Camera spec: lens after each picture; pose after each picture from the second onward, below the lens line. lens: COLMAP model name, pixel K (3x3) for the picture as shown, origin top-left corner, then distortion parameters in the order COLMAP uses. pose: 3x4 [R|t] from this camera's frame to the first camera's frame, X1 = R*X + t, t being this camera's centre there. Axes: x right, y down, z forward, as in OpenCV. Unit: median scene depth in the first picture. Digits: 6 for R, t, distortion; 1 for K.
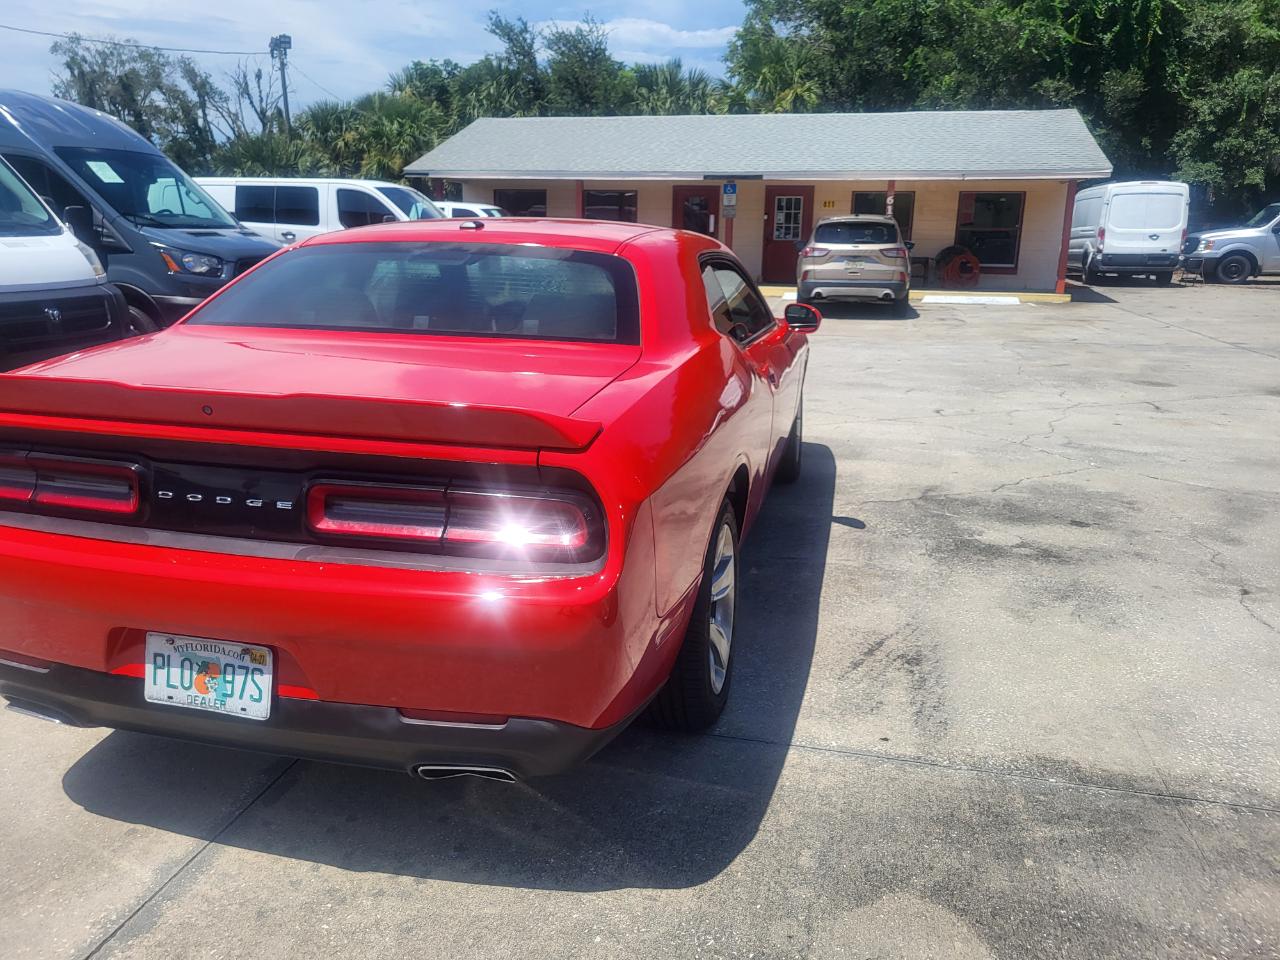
lens RADIAL K [[974.1, 0, 620.2], [0, 974.1, 472.6], [0, 0, 1]] dist [0.049948, -0.038422]
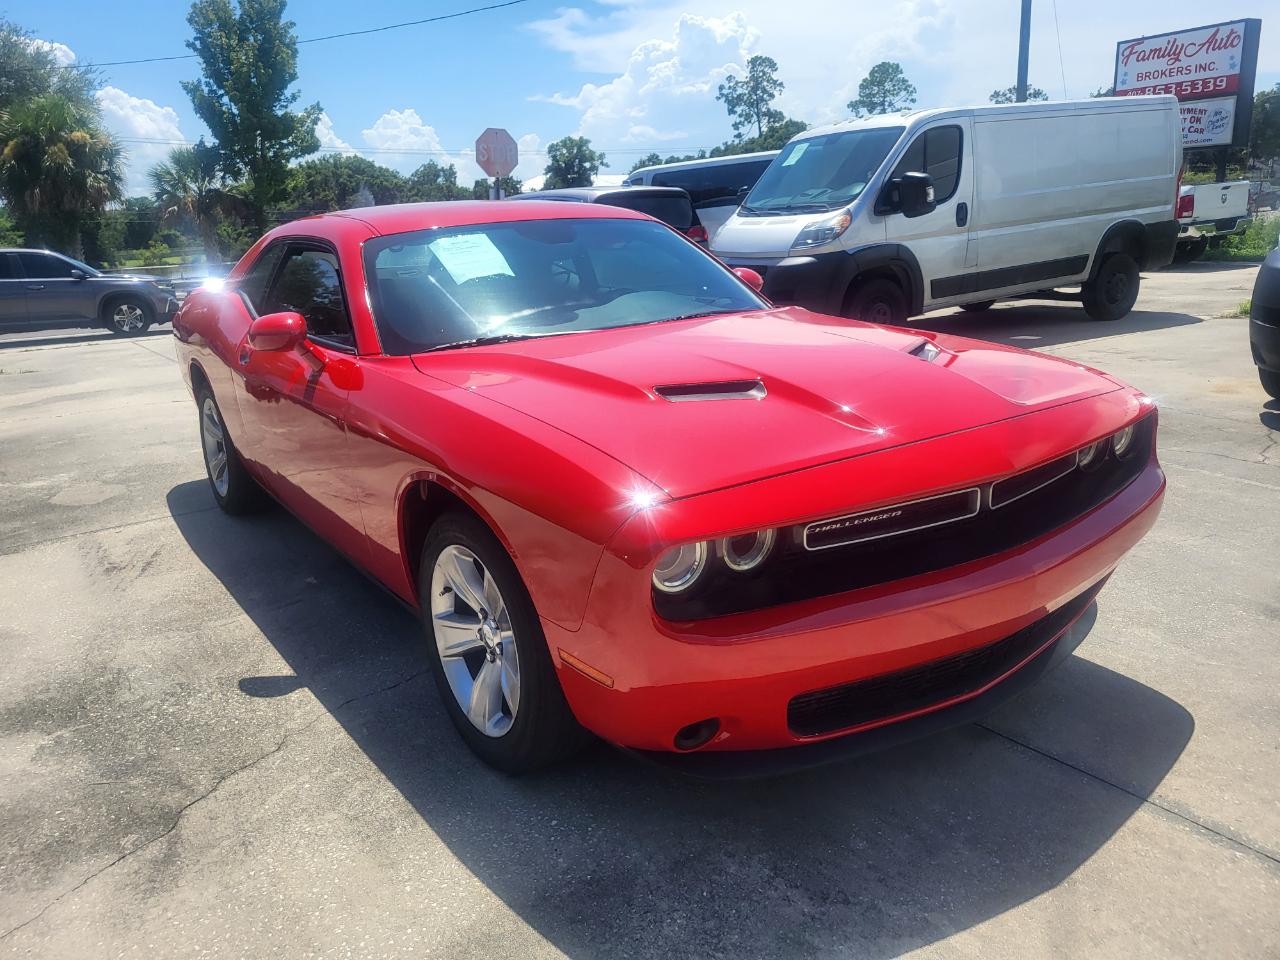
lens RADIAL K [[974.1, 0, 623.7], [0, 974.1, 469.3], [0, 0, 1]] dist [0.049948, -0.038422]
pose [[-0.668414, 0.208463, -0.713979, 0.168967], [-0.140431, 0.907286, 0.396372, -0.118859], [0.730412, 0.365205, -0.577168, 0.497265]]
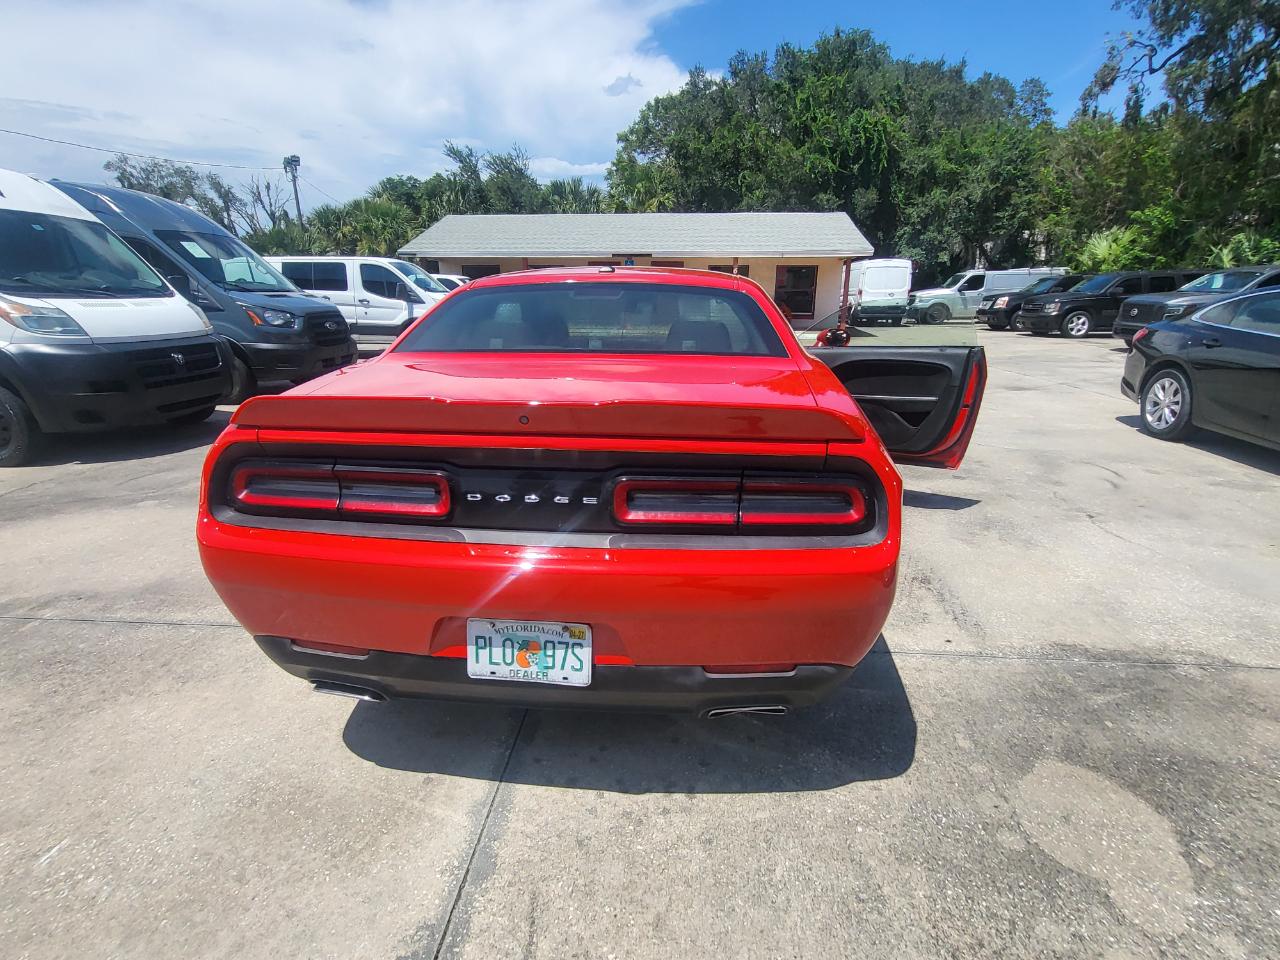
lens RADIAL K [[645.4, 0, 639.7], [0, 645.4, 487.0], [0, 0, 1]] dist [0.004093, -0.003531]
pose [[0.987325, -0.056918, 0.148155, -0.055192], [0.050126, 0.997531, 0.049184, -0.002278], [-0.150588, -0.041134, 0.987740, 0.034039]]
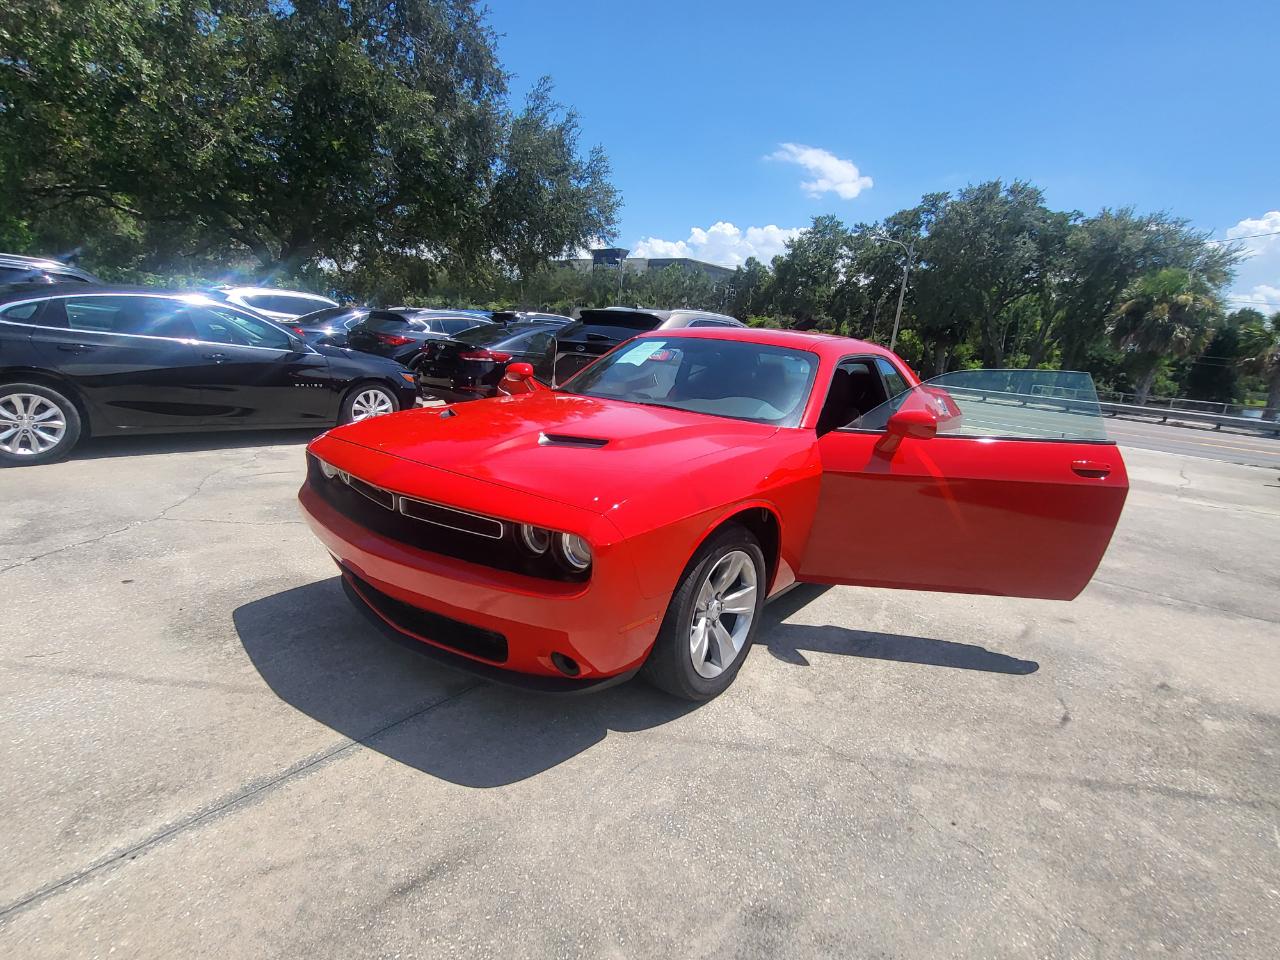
lens RADIAL K [[645.4, 0, 632.4], [0, 645.4, 499.8], [0, 0, 1]] dist [0.004093, -0.003531]
pose [[-0.910129, -0.175825, 0.375167, -0.088437], [0.018504, 0.887338, 0.460748, -0.135102], [-0.413911, 0.426282, -0.804339, 0.554648]]
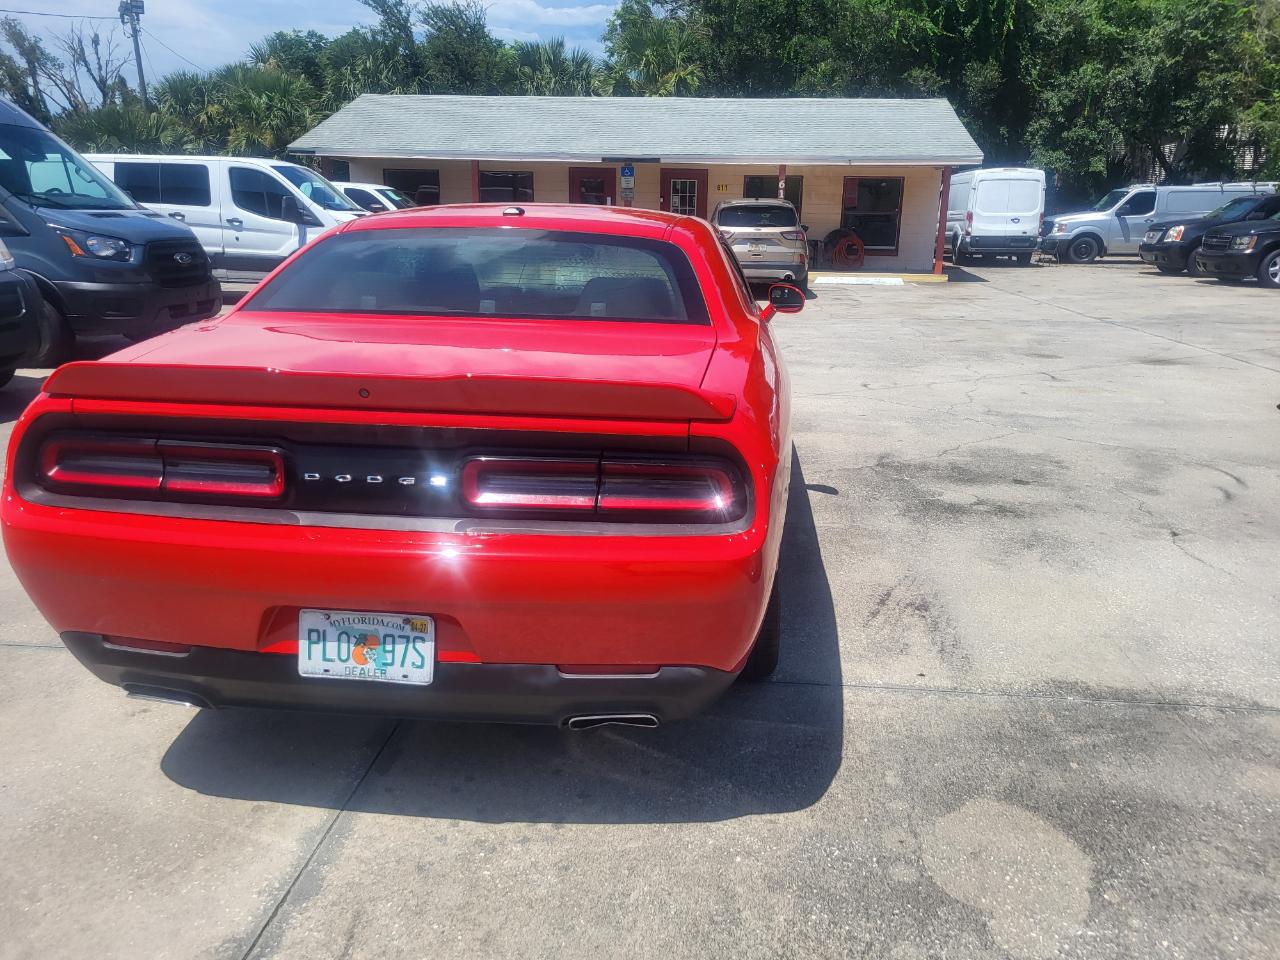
lens RADIAL K [[974.1, 0, 650.4], [0, 974.1, 476.5], [0, 0, 1]] dist [0.049948, -0.038422]
pose [[0.988298, -0.037951, 0.147741, -0.037479], [0.034722, 0.999100, 0.024375, 0.001380], [-0.148534, -0.018959, 0.988726, -0.010792]]
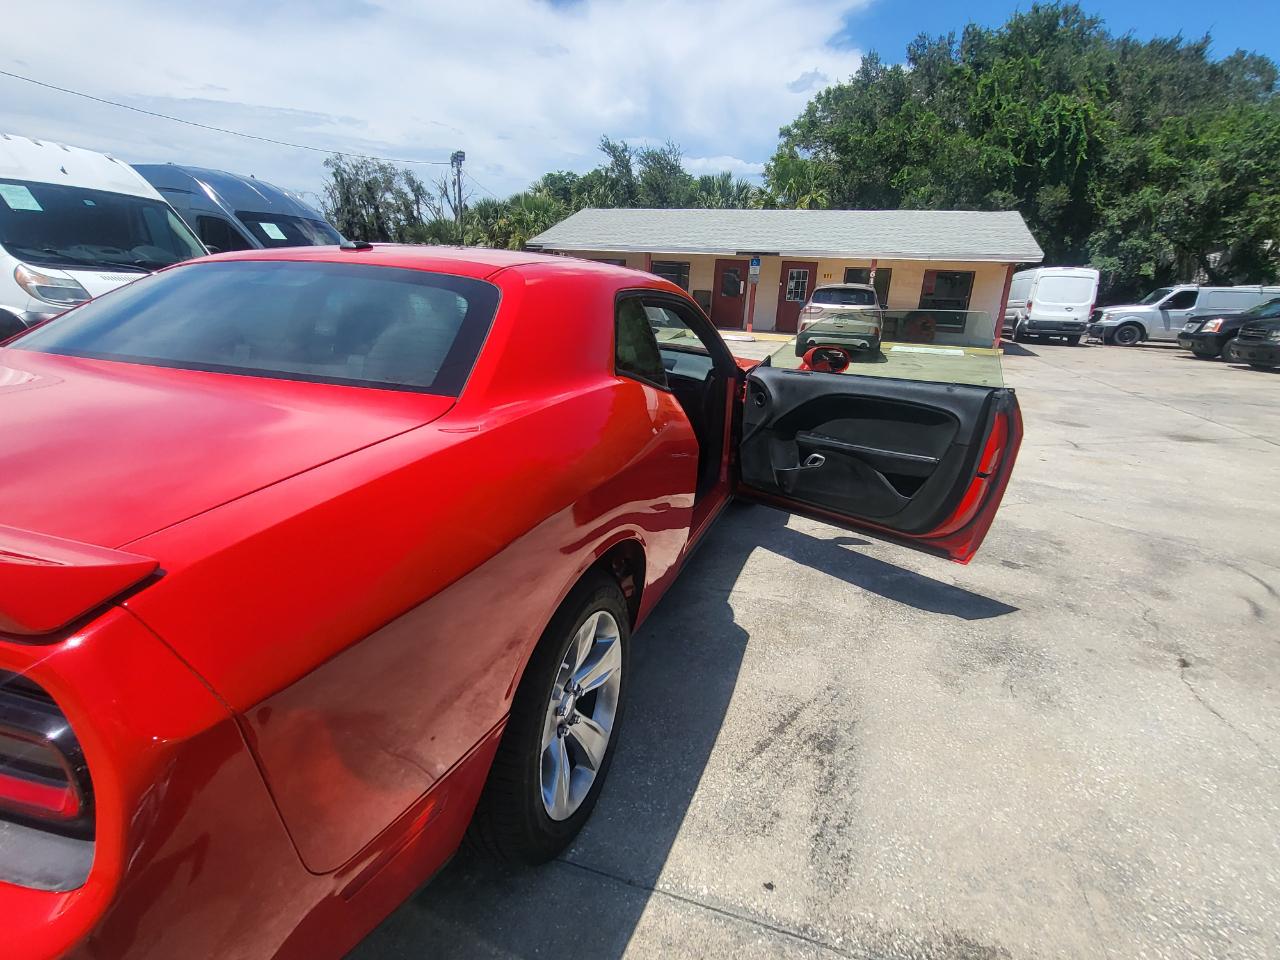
lens RADIAL K [[645.4, 0, 634.6], [0, 645.4, 486.7], [0, 0, 1]] dist [0.004093, -0.003531]
pose [[0.995908, 0.053492, -0.072842, 0.034778], [-0.049866, 0.997467, 0.050717, -0.016537], [0.075371, -0.046877, 0.996053, 0.090576]]
